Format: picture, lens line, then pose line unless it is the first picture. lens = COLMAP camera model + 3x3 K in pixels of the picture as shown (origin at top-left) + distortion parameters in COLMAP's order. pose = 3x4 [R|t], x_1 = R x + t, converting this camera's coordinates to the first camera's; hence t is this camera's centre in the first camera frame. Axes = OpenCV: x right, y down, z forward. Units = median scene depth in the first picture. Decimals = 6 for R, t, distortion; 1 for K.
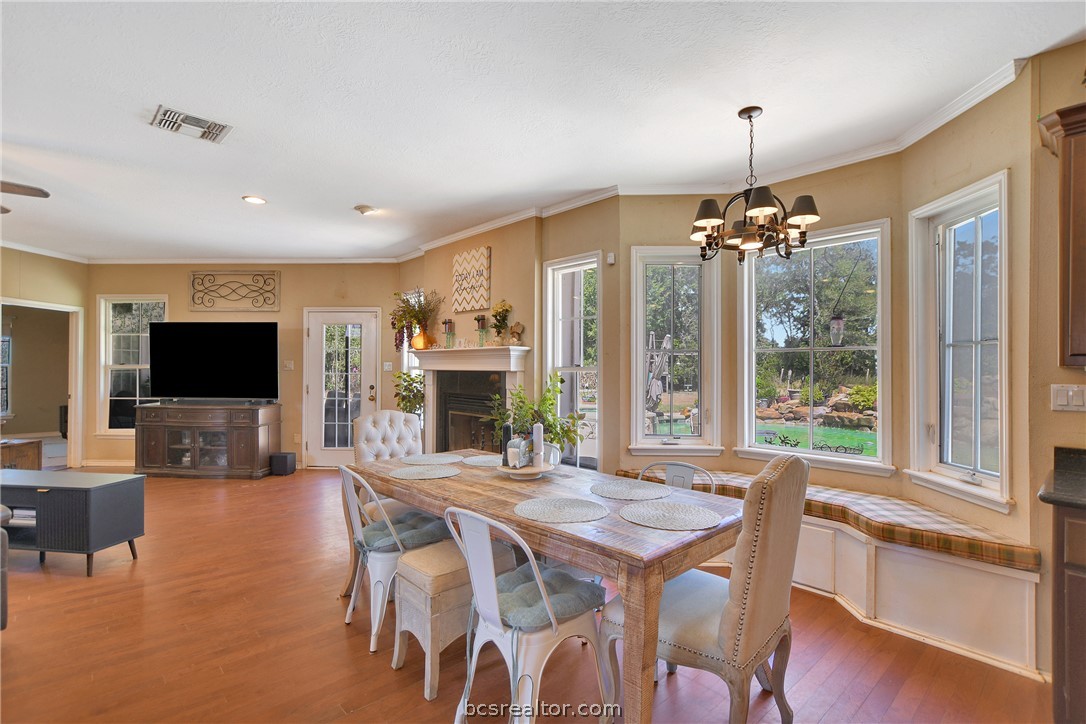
lens RADIAL K [[516.3, 0, 542.0], [0, 516.3, 369.4], [0, 0, 1]] dist [-0.000559, 0.000015]
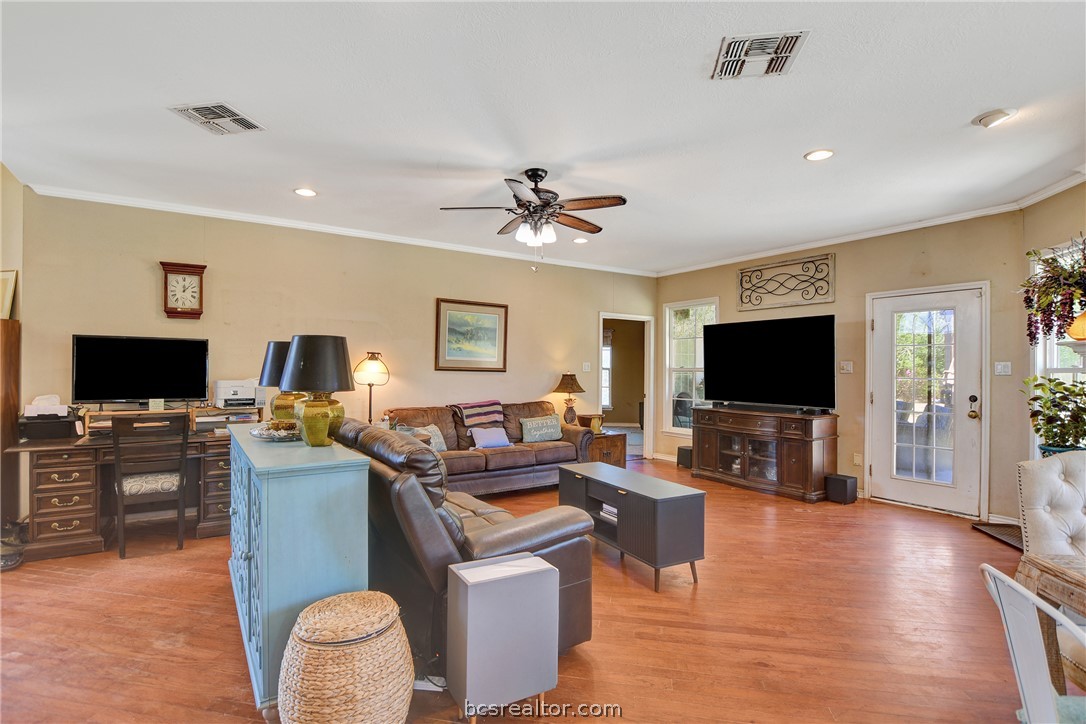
lens RADIAL K [[528.2, 0, 543.0], [0, 528.2, 362.0], [0, 0, 1]] dist [-0.028791, 0.000234]
pose [[0.592784, -0.012360, -0.805266, -0.121297], [-0.002604, 0.999848, -0.017263, -0.000848], [0.805357, 0.012330, 0.592662, 0.141011]]
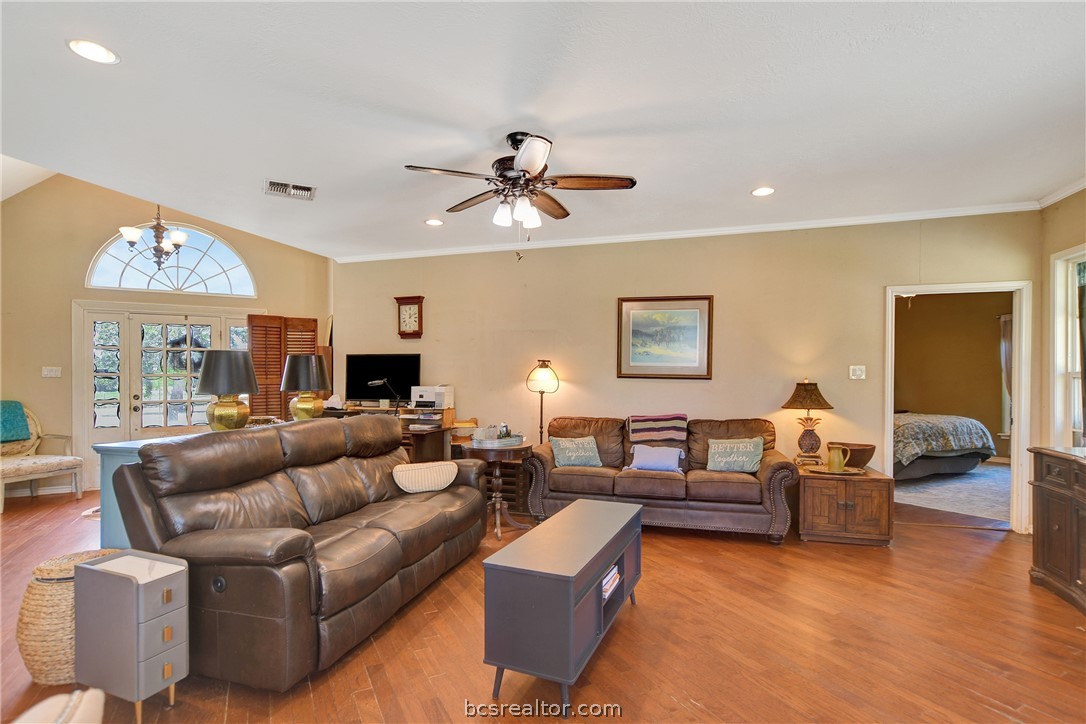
lens RADIAL K [[527.5, 0, 542.9], [0, 527.5, 377.1], [0, 0, 1]] dist [-0.013425, 0.000112]
pose [[-0.256728, 0.000049, -0.966484, -0.134116], [-0.000547, 1.000000, 0.000195, -0.002617], [0.966483, 0.000578, -0.256728, 0.627976]]
